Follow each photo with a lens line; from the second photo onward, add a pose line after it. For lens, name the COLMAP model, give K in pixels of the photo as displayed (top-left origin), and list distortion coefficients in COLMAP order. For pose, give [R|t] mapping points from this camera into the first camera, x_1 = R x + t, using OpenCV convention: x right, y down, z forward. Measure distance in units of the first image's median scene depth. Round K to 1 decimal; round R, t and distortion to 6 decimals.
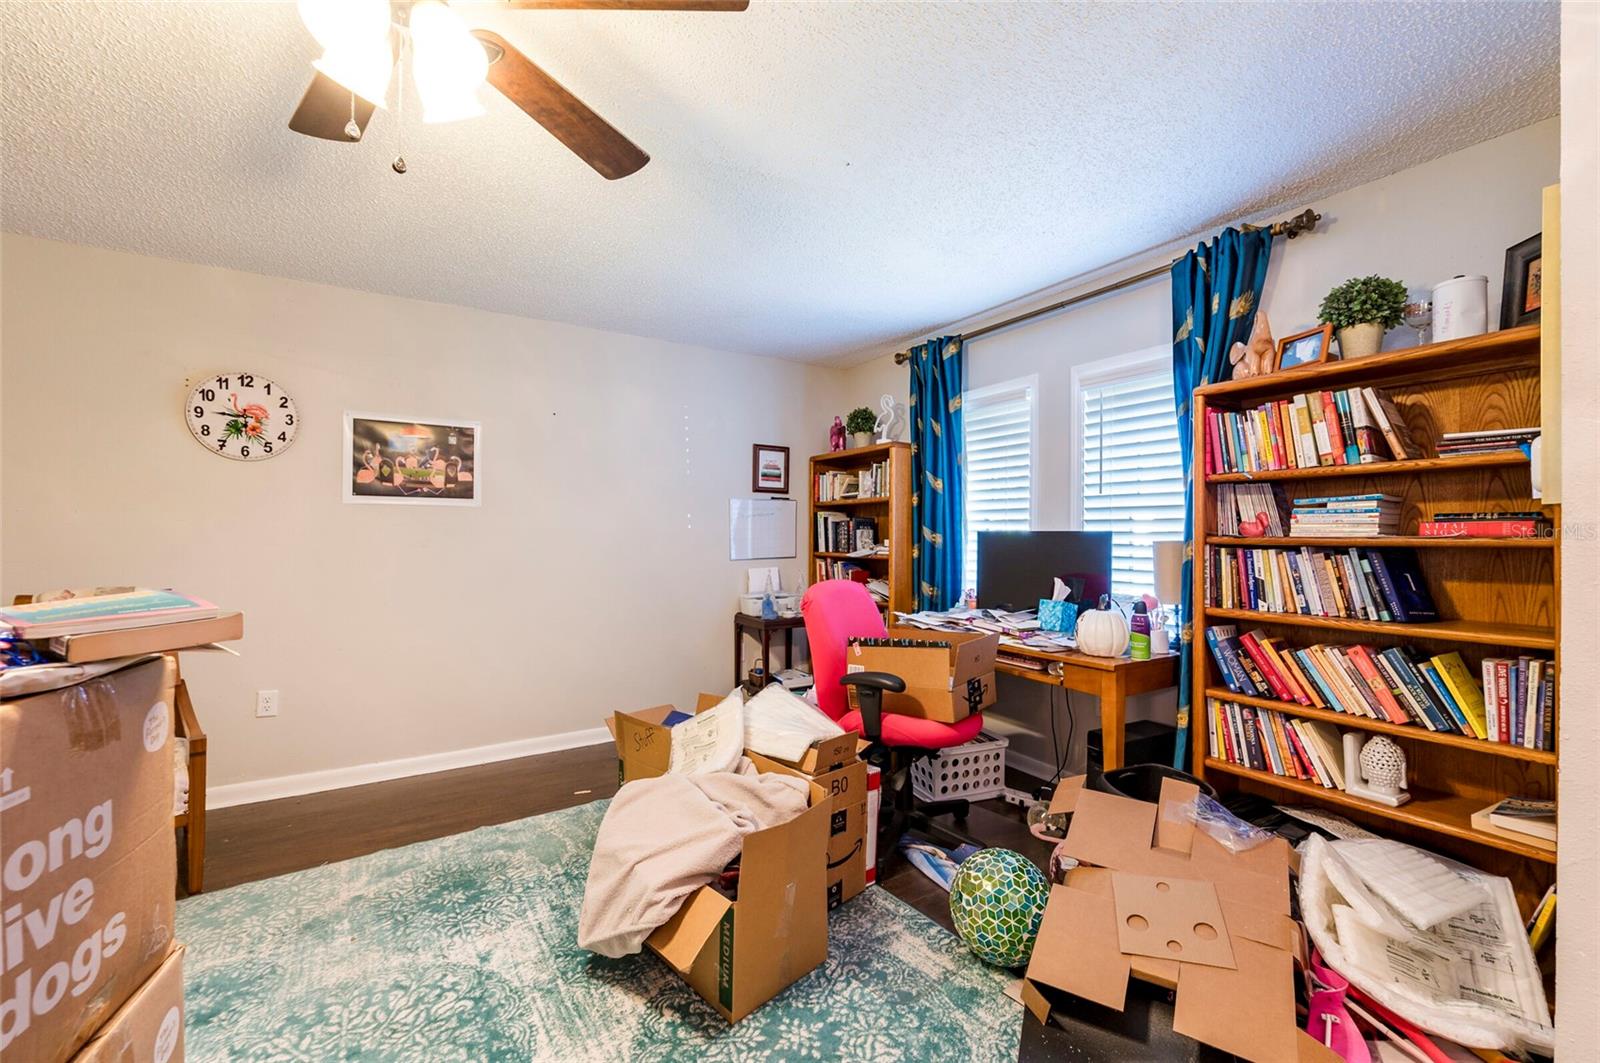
lens RADIAL K [[644.0, 0, 805.4], [0, 644.0, 533.0], [0, 0, 1]] dist [-0.003879, 0.000780]
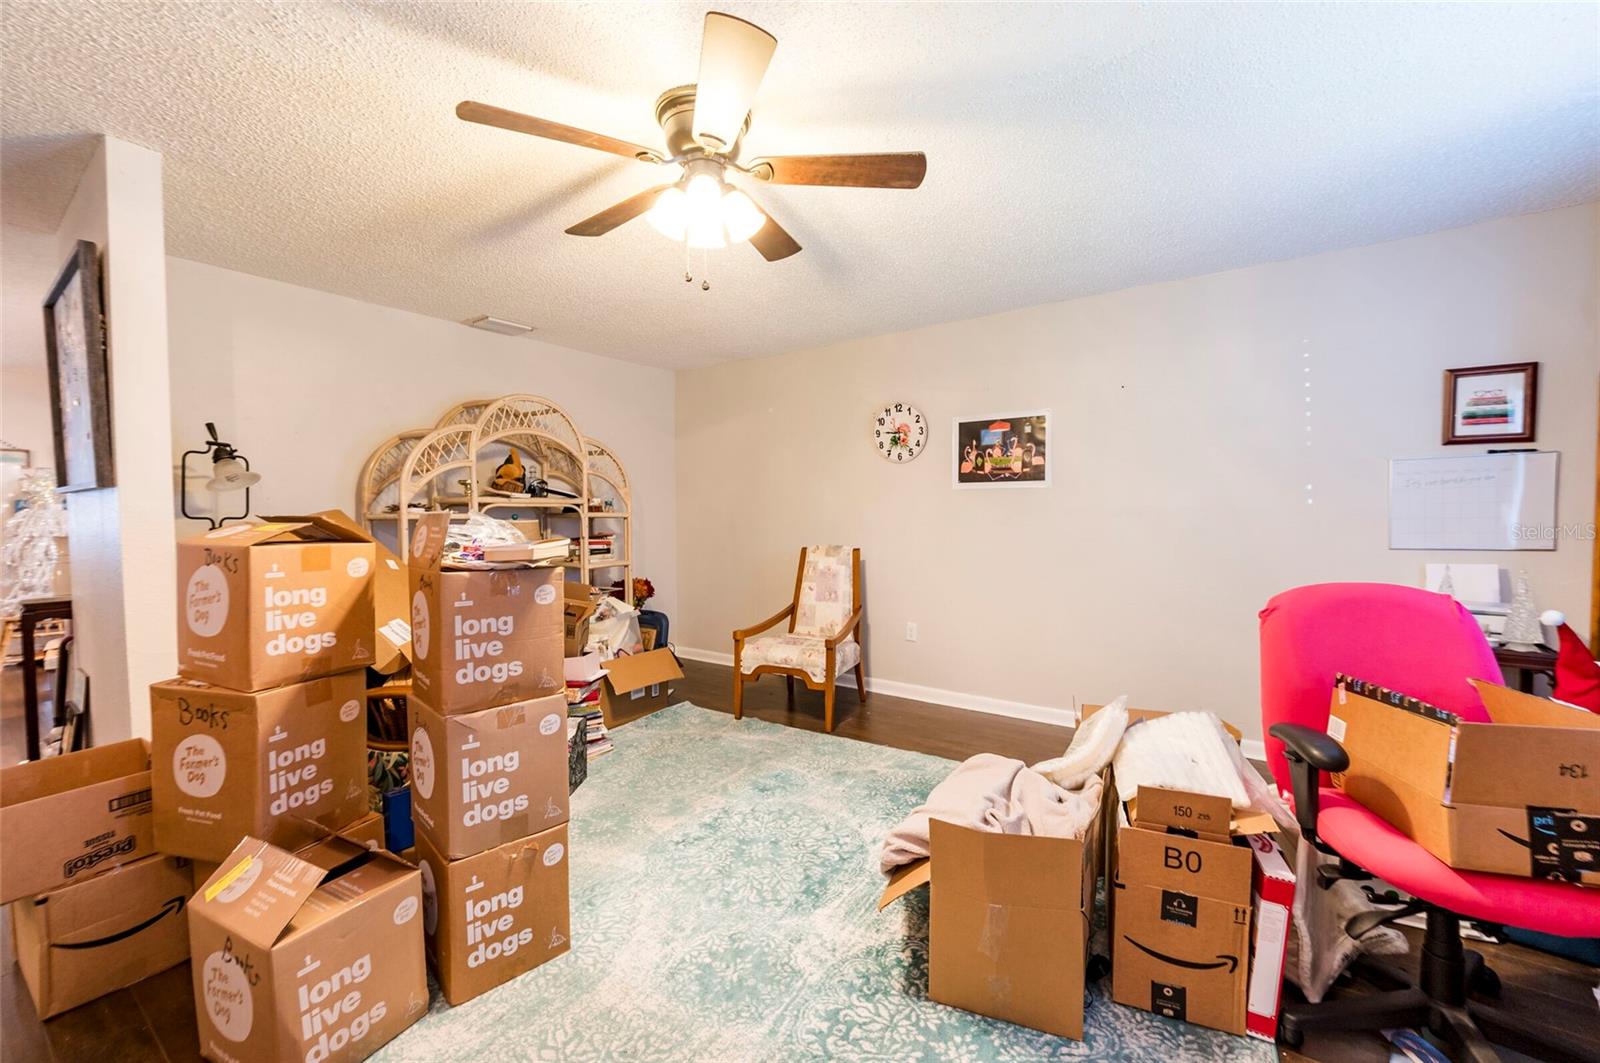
lens RADIAL K [[644.0, 0, 808.6], [0, 644.0, 532.9], [0, 0, 1]] dist [-0.003879, 0.000780]
pose [[0.385517, 0.024703, -0.922370, 0.509633], [0.006389, 0.999546, 0.029441, 0.001860], [0.922678, -0.017243, 0.385185, 0.315785]]
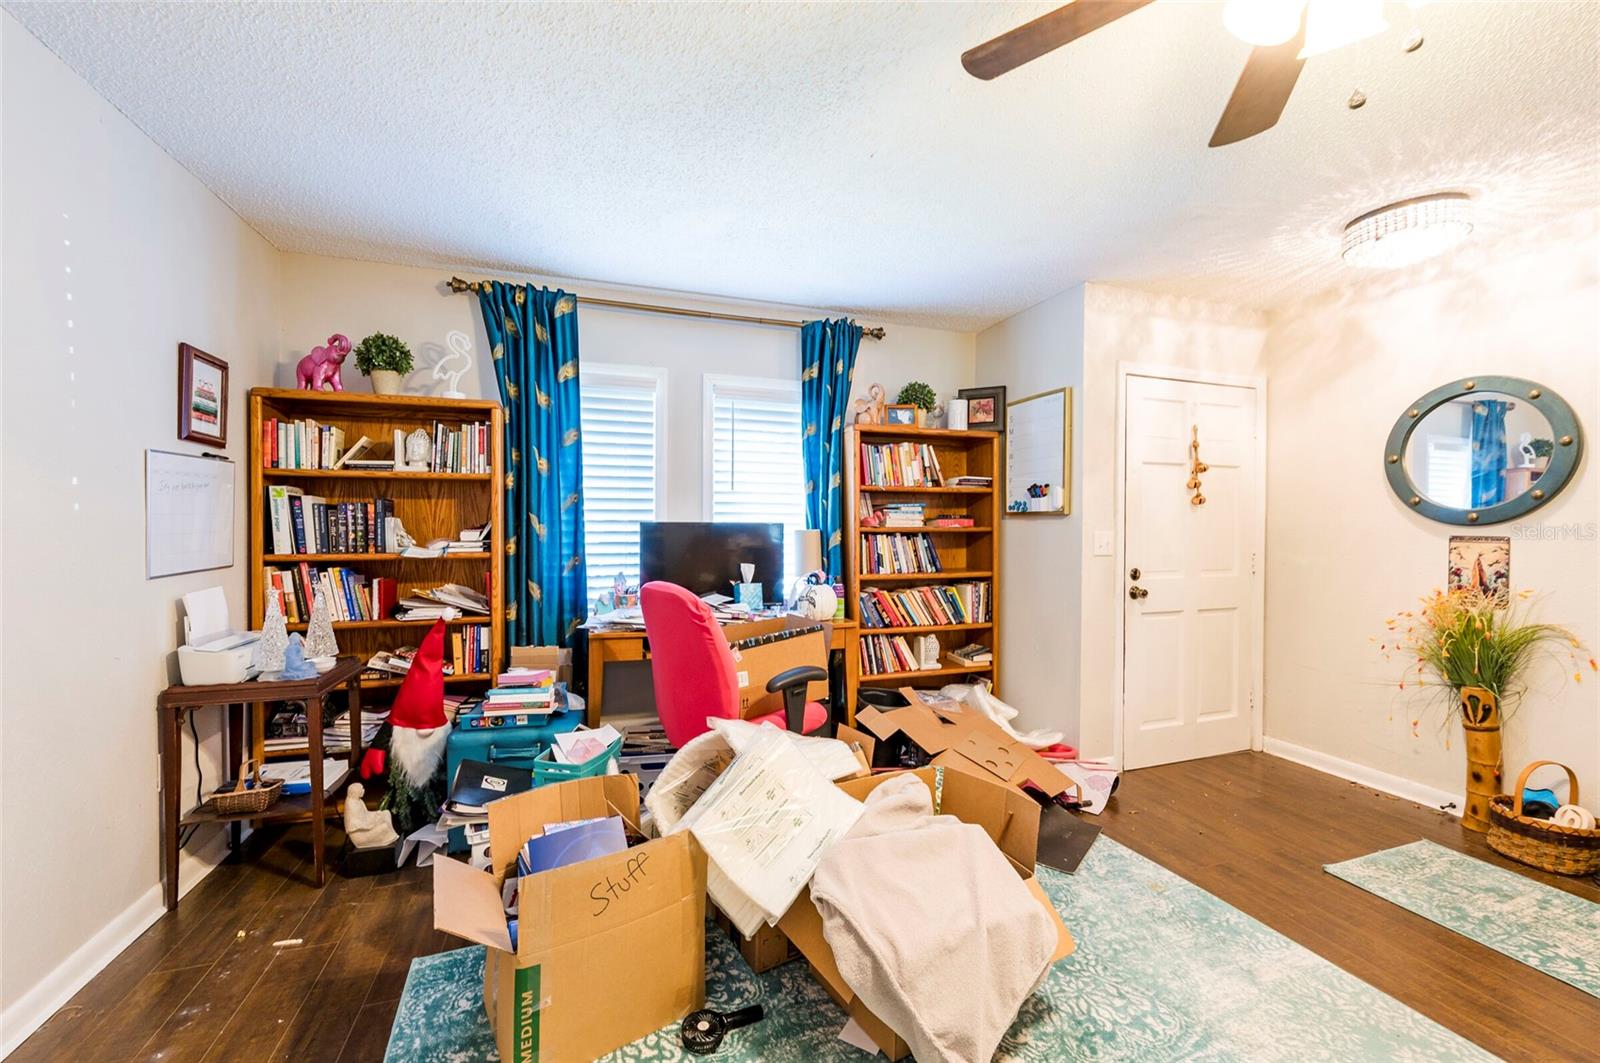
lens RADIAL K [[644.0, 0, 805.4], [0, 644.0, 532.9], [0, 0, 1]] dist [-0.003879, 0.000780]
pose [[0.230660, -0.014394, 0.972928, -0.857200], [-0.005481, 0.999855, 0.016092, -0.004064], [-0.973019, -0.009044, 0.230548, 0.791120]]
